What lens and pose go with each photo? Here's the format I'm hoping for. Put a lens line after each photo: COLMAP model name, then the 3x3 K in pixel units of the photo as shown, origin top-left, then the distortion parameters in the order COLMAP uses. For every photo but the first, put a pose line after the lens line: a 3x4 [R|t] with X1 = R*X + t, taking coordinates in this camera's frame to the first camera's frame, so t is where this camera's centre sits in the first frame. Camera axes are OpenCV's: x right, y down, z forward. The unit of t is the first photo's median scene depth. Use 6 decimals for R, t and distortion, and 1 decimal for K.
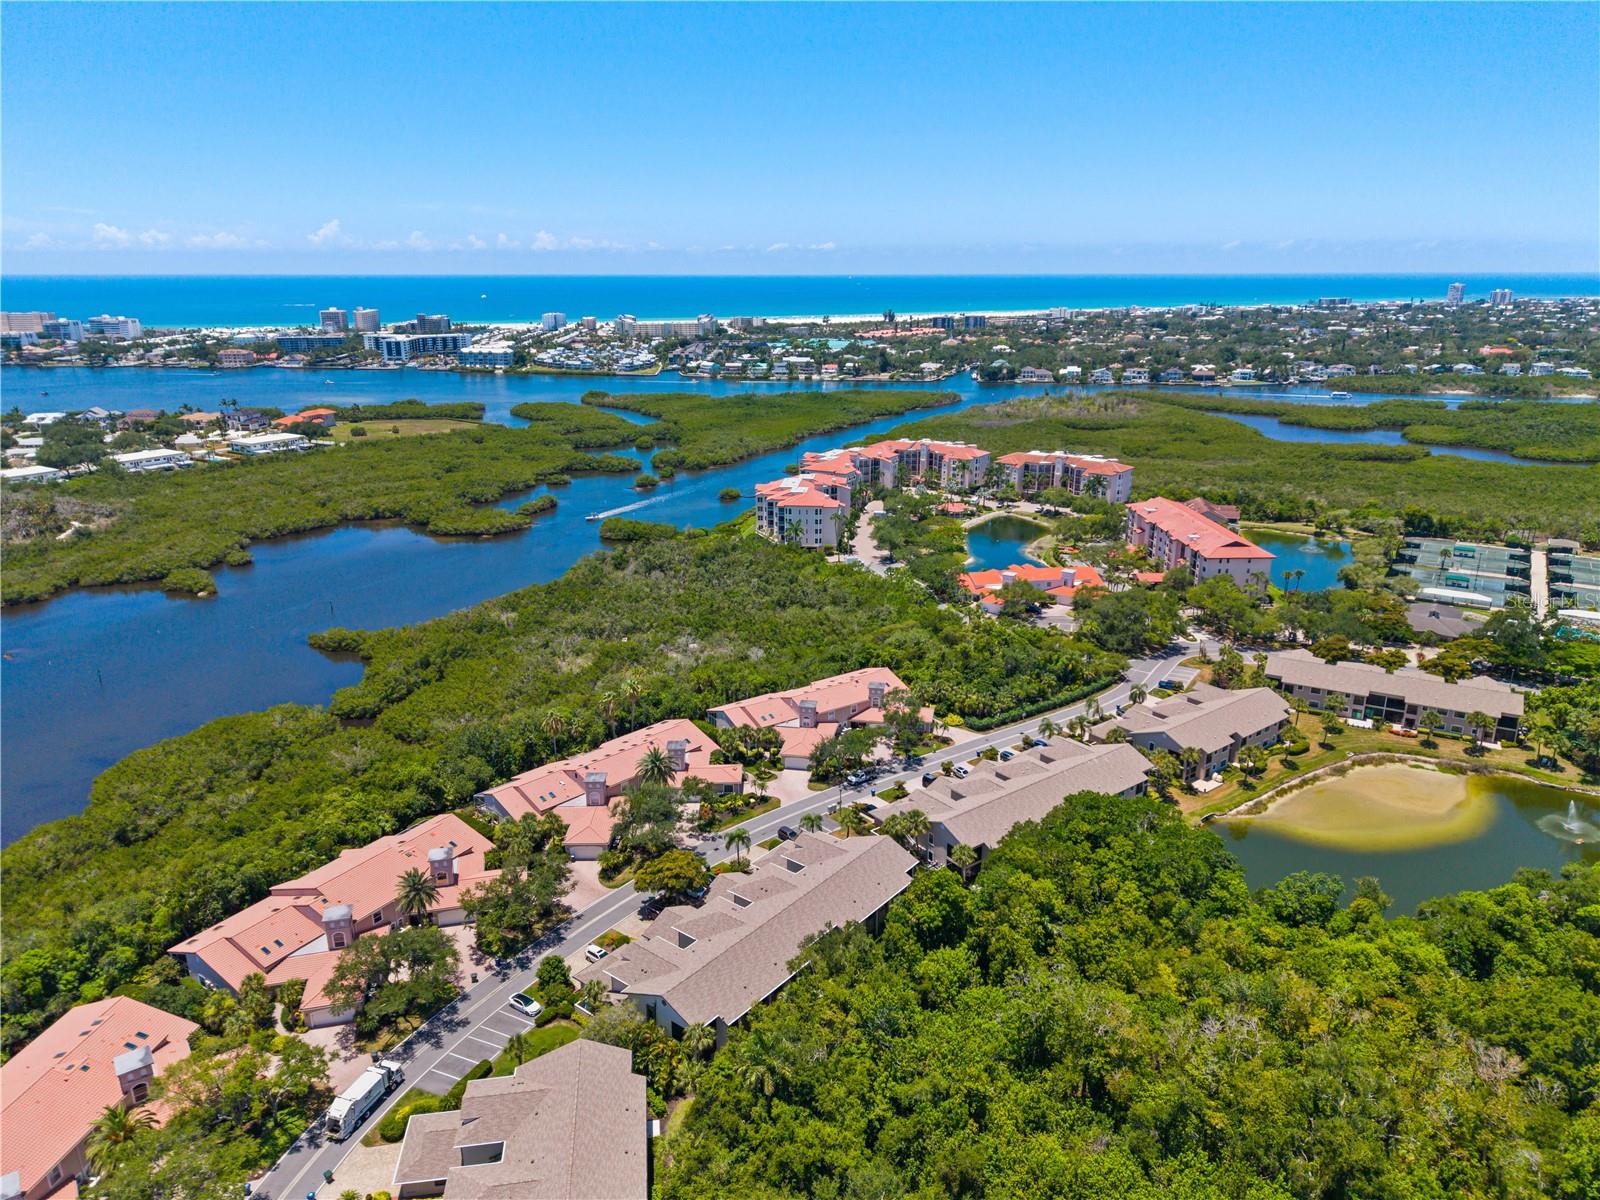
lens RADIAL K [[1085.3, 0, 812.4], [0, 1085.3, 606.6], [0, 0, 1]] dist [0.005970, -0.004286]
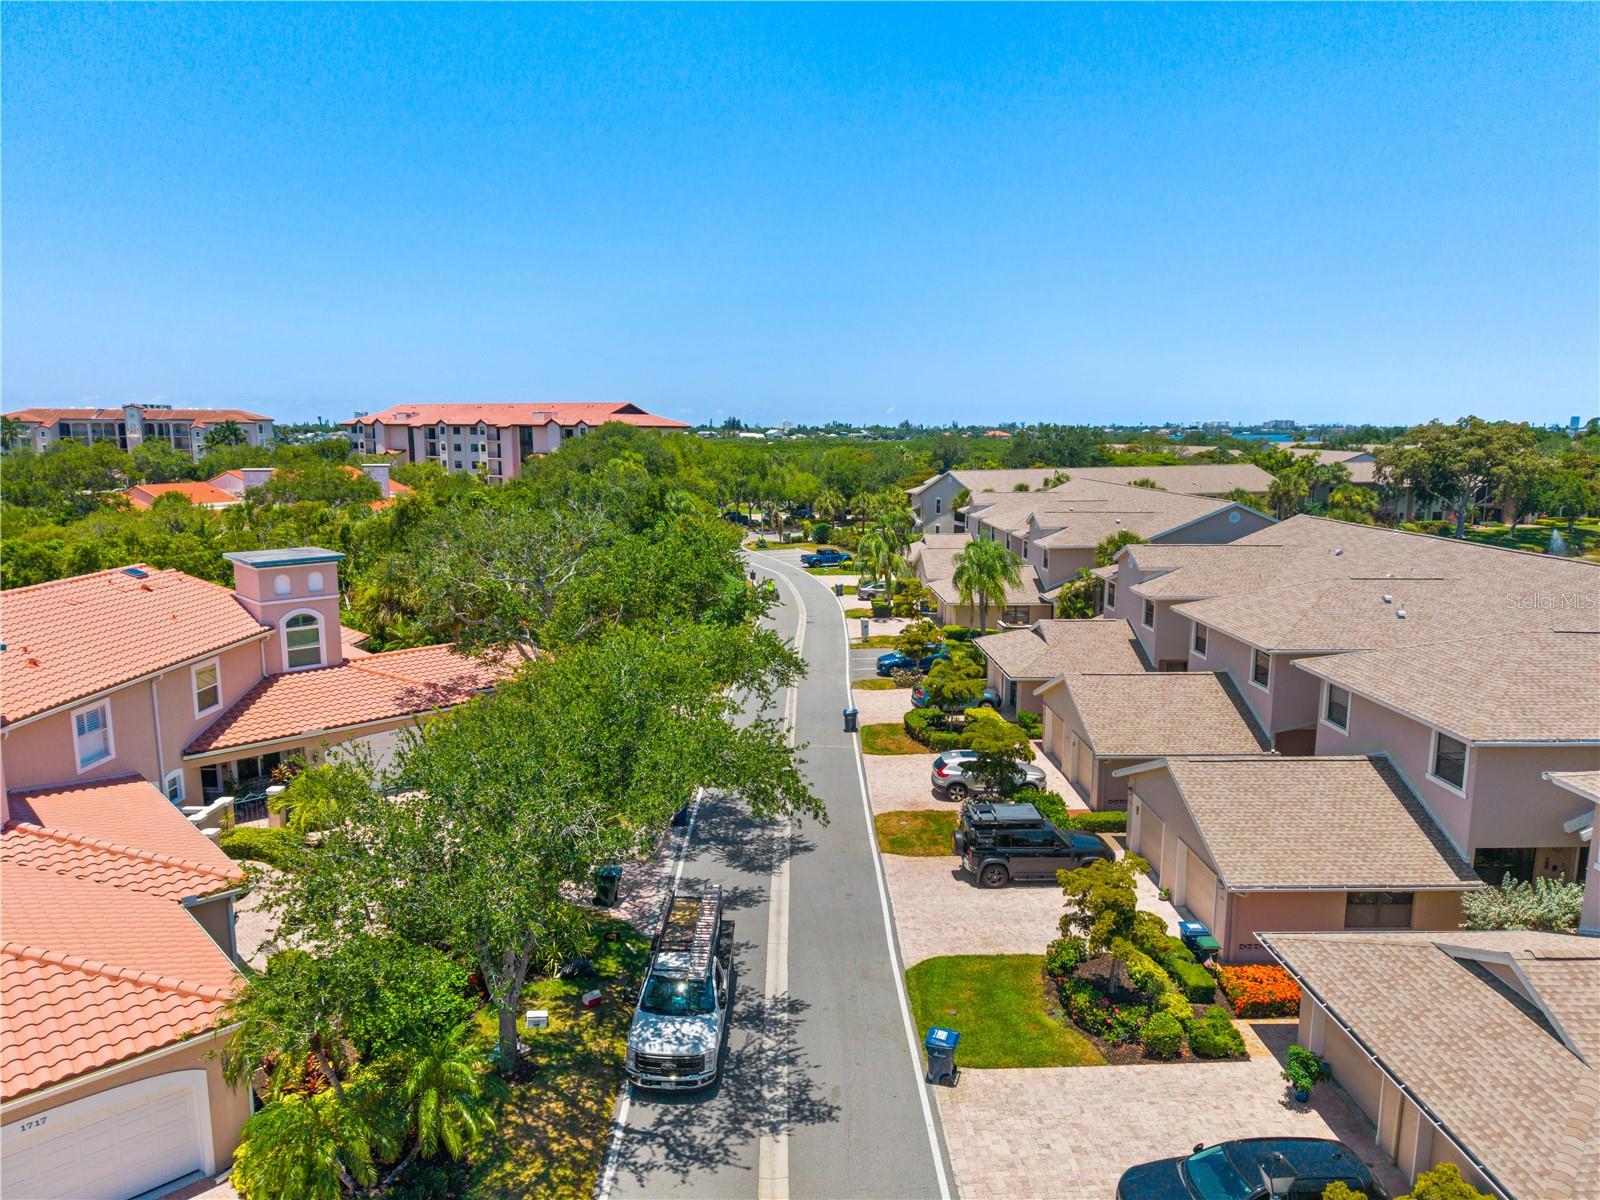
lens RADIAL K [[1040.8, 0, 824.5], [0, 1040.8, 599.1], [0, 0, 1]] dist [0.043343, -0.000879]
pose [[0.586927, -0.140143, 0.797418, -0.032349], [0.244210, 0.969678, -0.009330, 0.103568], [-0.771931, 0.200213, 0.603355, 0.795411]]
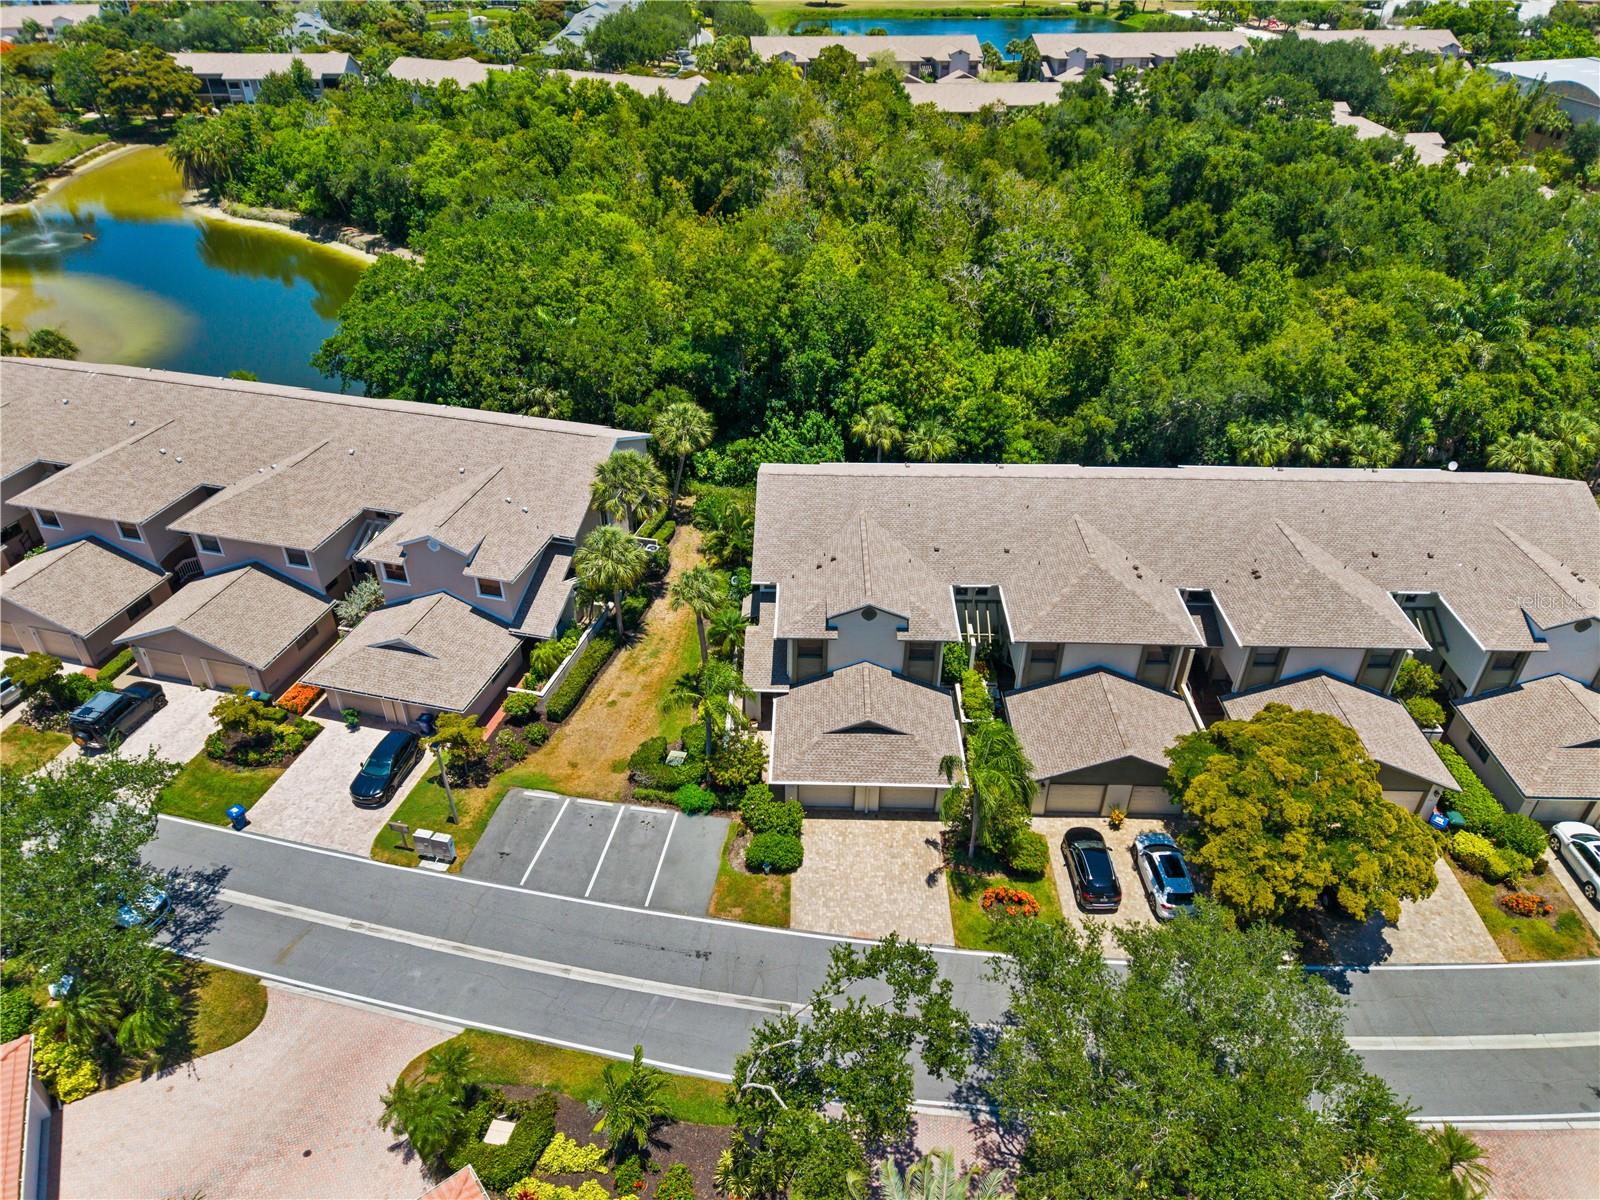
lens RADIAL K [[1071.5, 0, 800.0], [0, 1071.5, 600.0], [0, 0, 1]] dist [0.008845, -0.000679]
pose [[-0.603402, -0.469622, 0.644485, -0.143275], [0.219357, 0.679268, 0.700341, -0.012435], [-0.766674, 0.563960, -0.306857, 0.810081]]
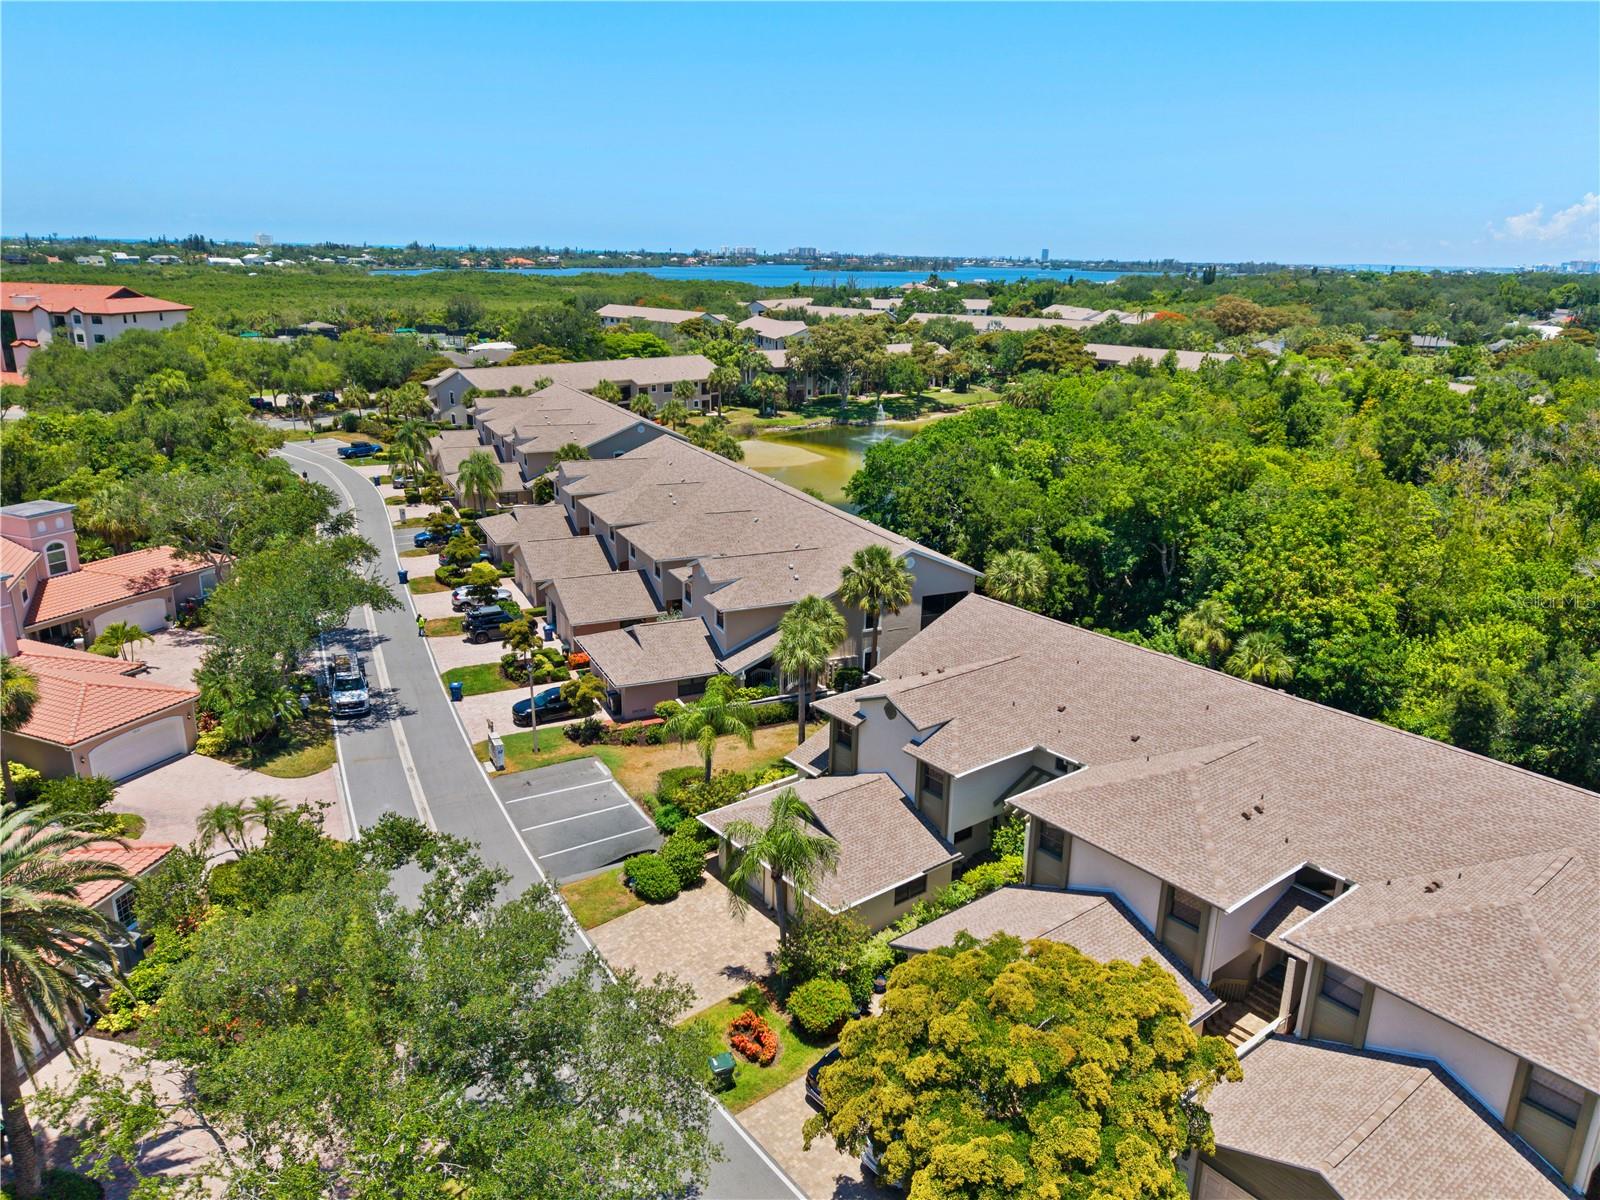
lens RADIAL K [[1085.7, 0, 802.5], [0, 1085.7, 595.7], [0, 0, 1]] dist [0.012405, -0.001854]
pose [[0.223693, -0.294838, 0.928995, -0.189617], [0.271053, 0.934367, 0.231276, 0.082896], [-0.936212, 0.200072, 0.288927, 0.682993]]
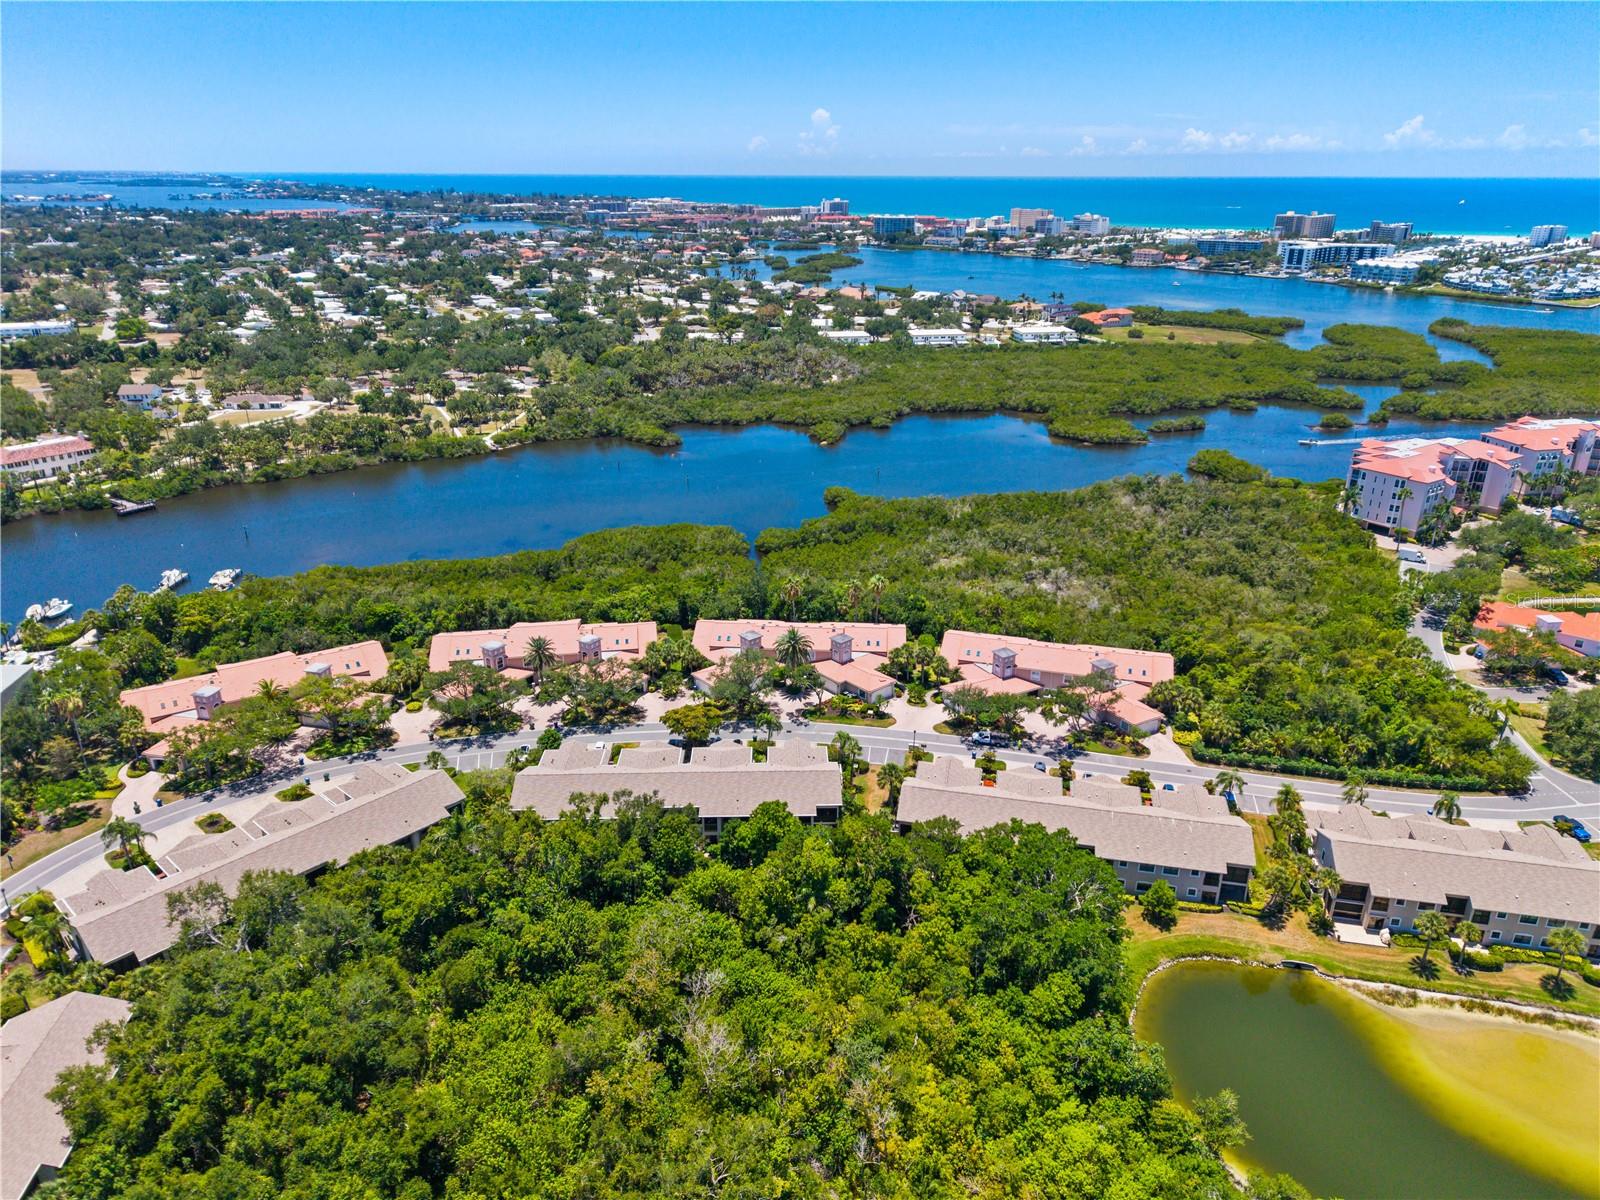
lens RADIAL K [[1085.7, 0, 802.5], [0, 1085.7, 595.7], [0, 0, 1]] dist [0.012405, -0.001854]
pose [[0.643456, 0.280620, -0.712192, 0.498934], [-0.230318, 0.958243, 0.169481, -0.069397], [0.730013, 0.054977, 0.681219, 0.226394]]
